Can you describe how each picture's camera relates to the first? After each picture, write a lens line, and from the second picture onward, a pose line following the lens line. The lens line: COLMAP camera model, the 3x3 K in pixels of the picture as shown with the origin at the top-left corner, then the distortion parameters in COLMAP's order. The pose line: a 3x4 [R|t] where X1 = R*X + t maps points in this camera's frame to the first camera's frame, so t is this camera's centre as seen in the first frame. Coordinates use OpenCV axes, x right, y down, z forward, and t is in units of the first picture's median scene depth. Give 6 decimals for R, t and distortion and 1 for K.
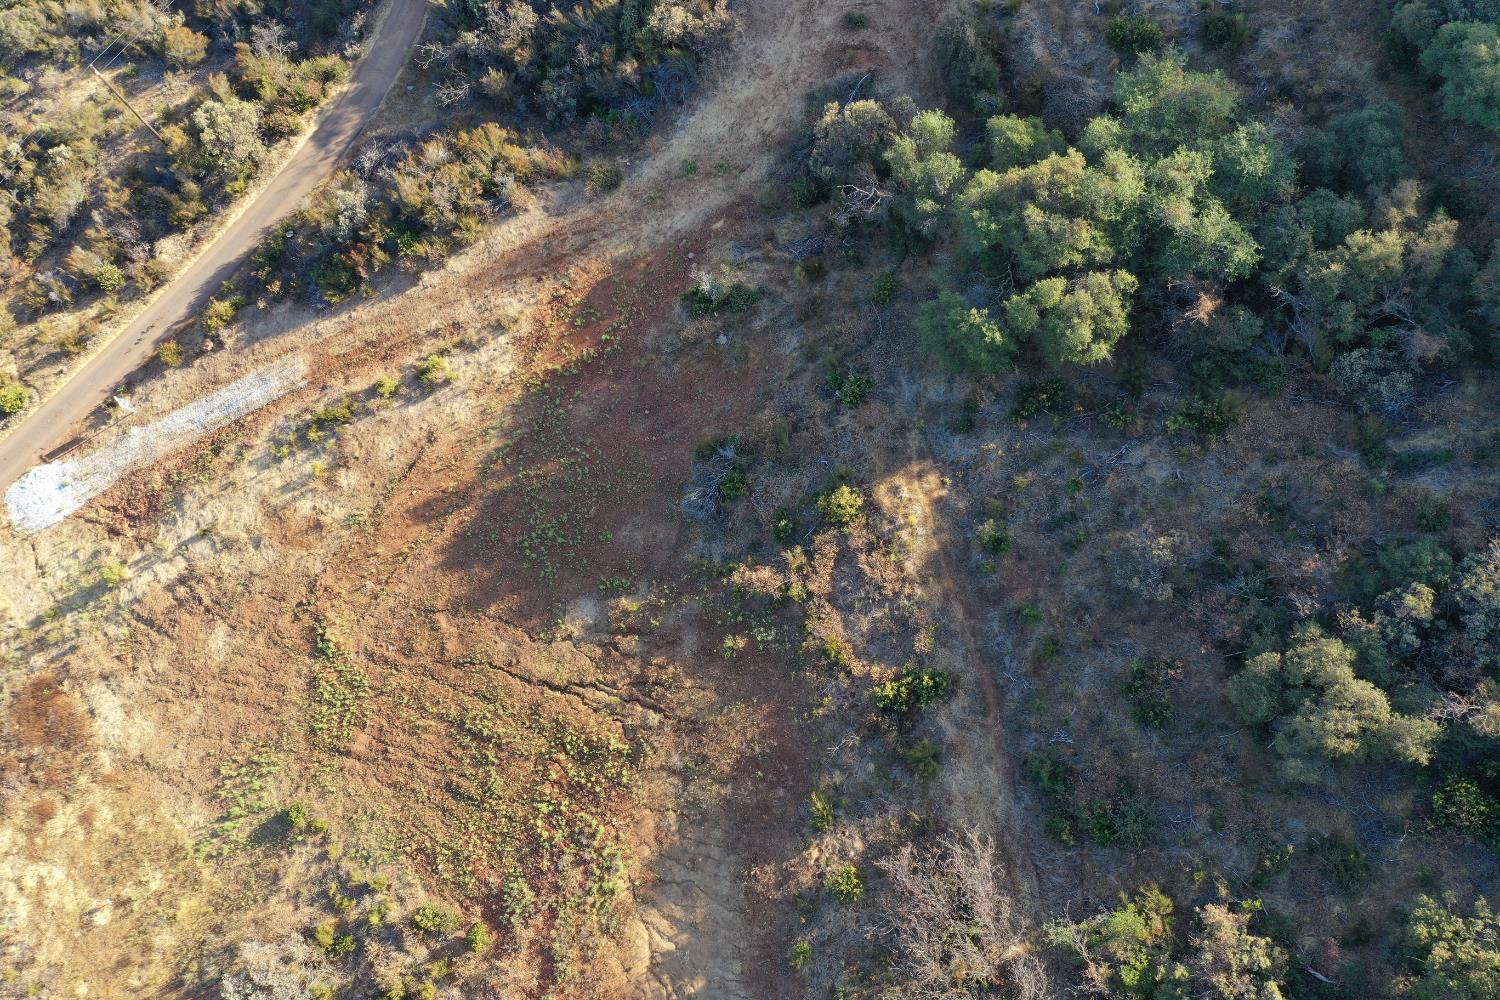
lens RADIAL K [[1174.7, 0, 749.0], [0, 1174.7, 495.8], [0, 0, 1]] dist [-0.007607, -0.002400]
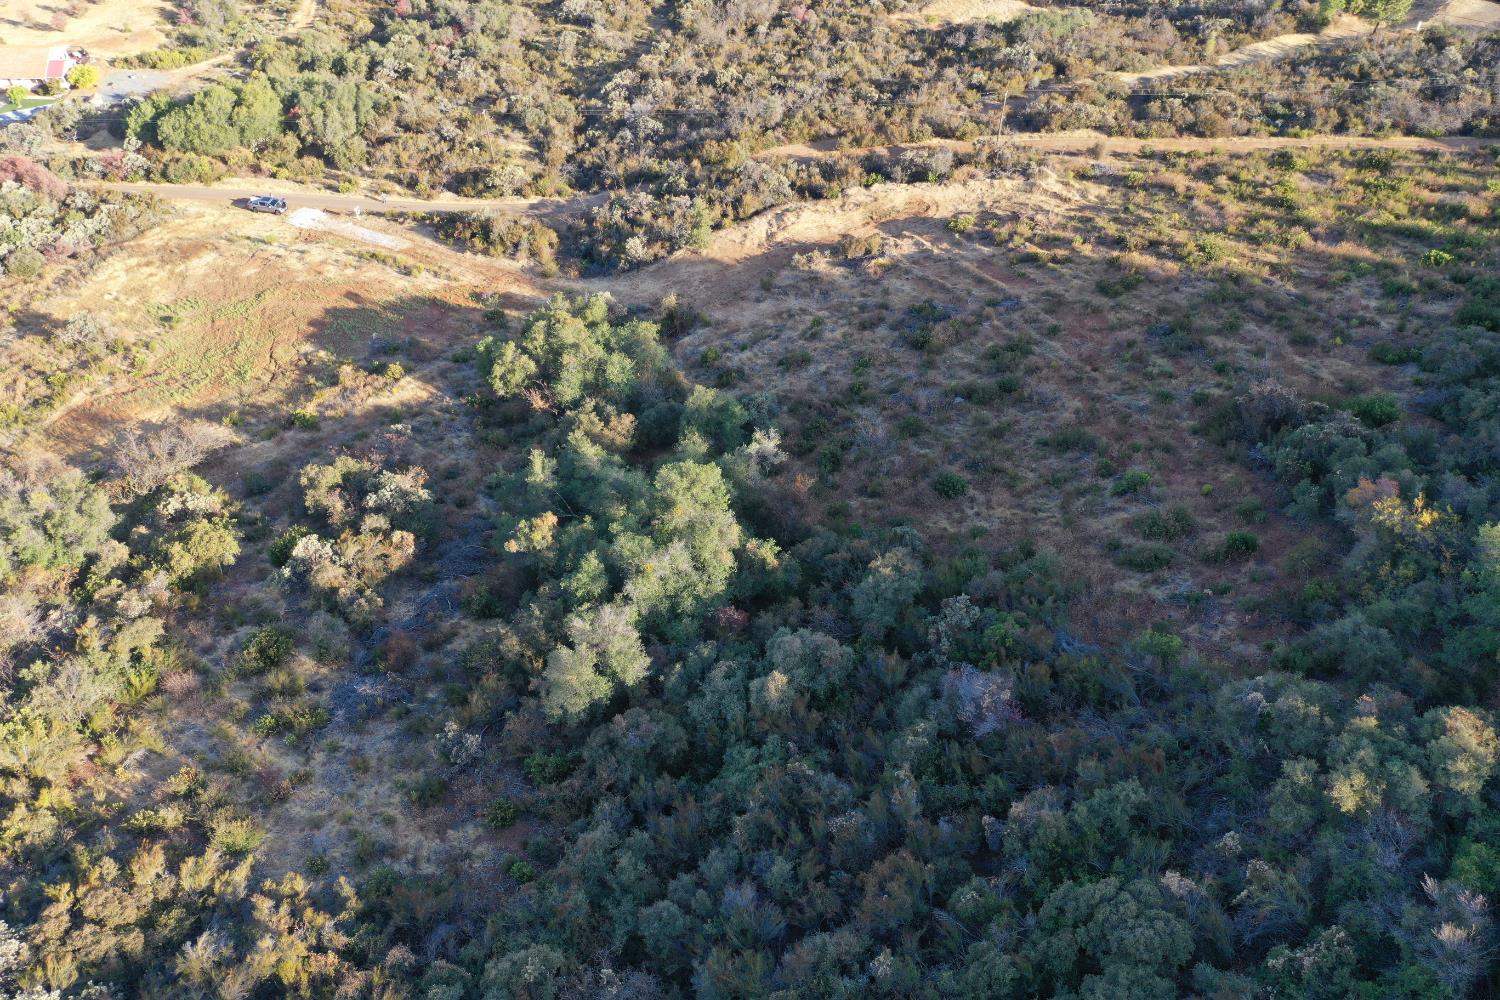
lens RADIAL K [[1168.5, 0, 750.0], [0, 1168.5, 500.0], [0, 0, 1]] dist [-0.007300, -0.005486]
pose [[0.548531, 0.655644, -0.518888, 1.278134], [-0.814832, 0.558345, -0.155881, -0.044008], [0.187516, 0.508313, 0.840509, -0.312115]]
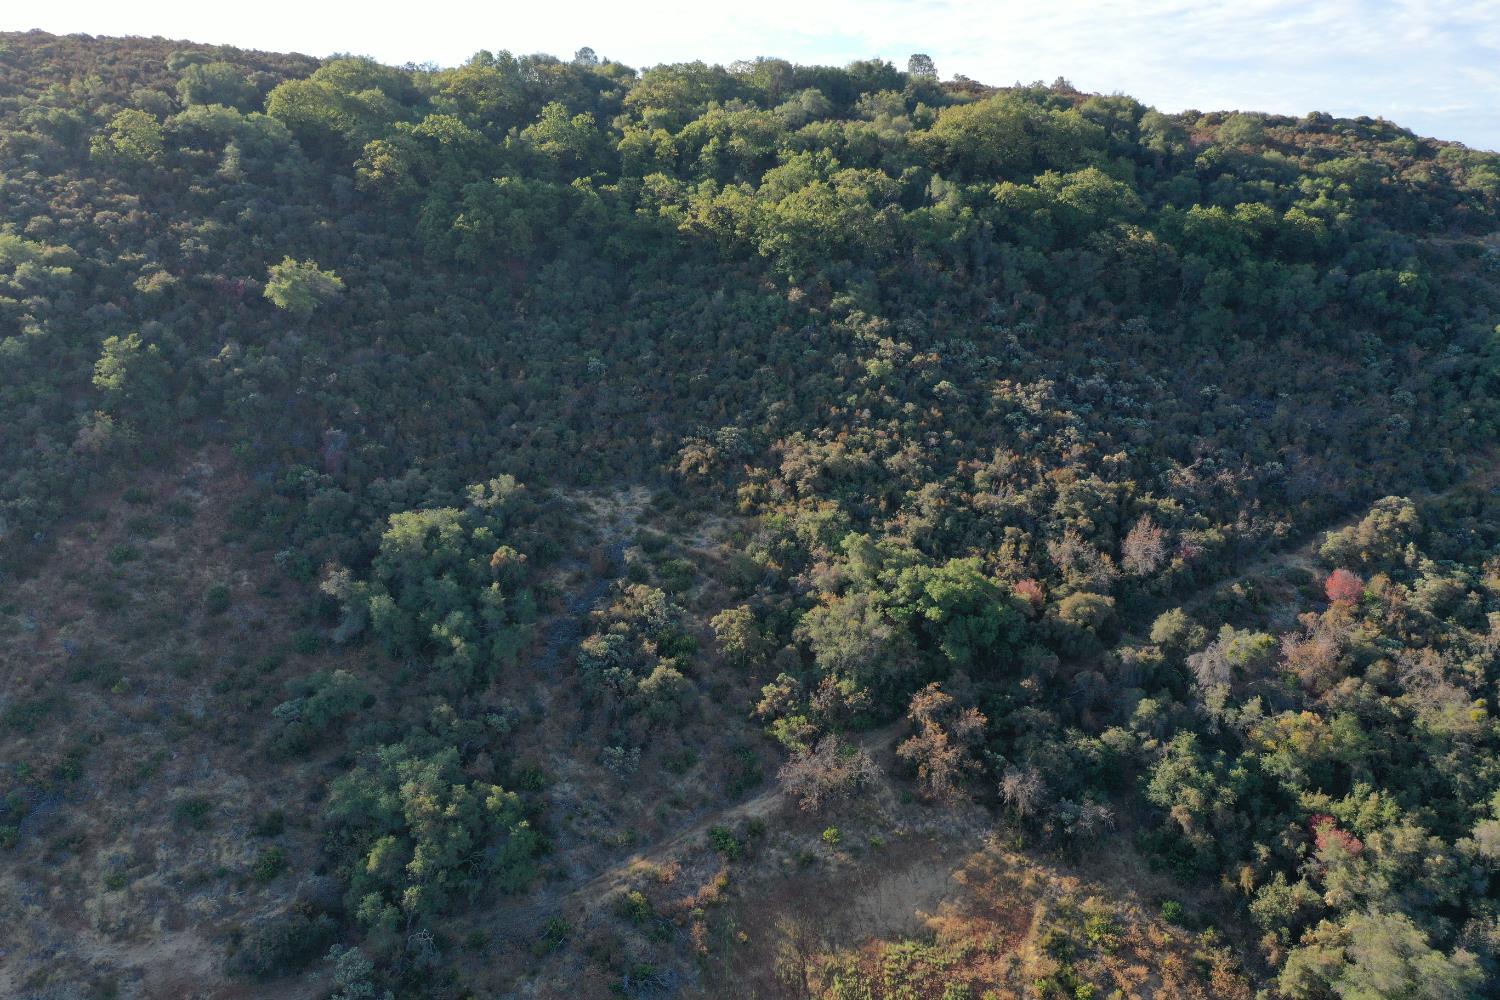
lens RADIAL K [[1174.7, 0, 749.0], [0, 1174.7, 495.8], [0, 0, 1]] dist [-0.007607, -0.002400]
pose [[-0.467848, -0.193676, 0.862327, -1.061650], [0.856179, 0.142738, 0.496571, -0.618544], [-0.219261, 0.970626, 0.099042, 0.234784]]
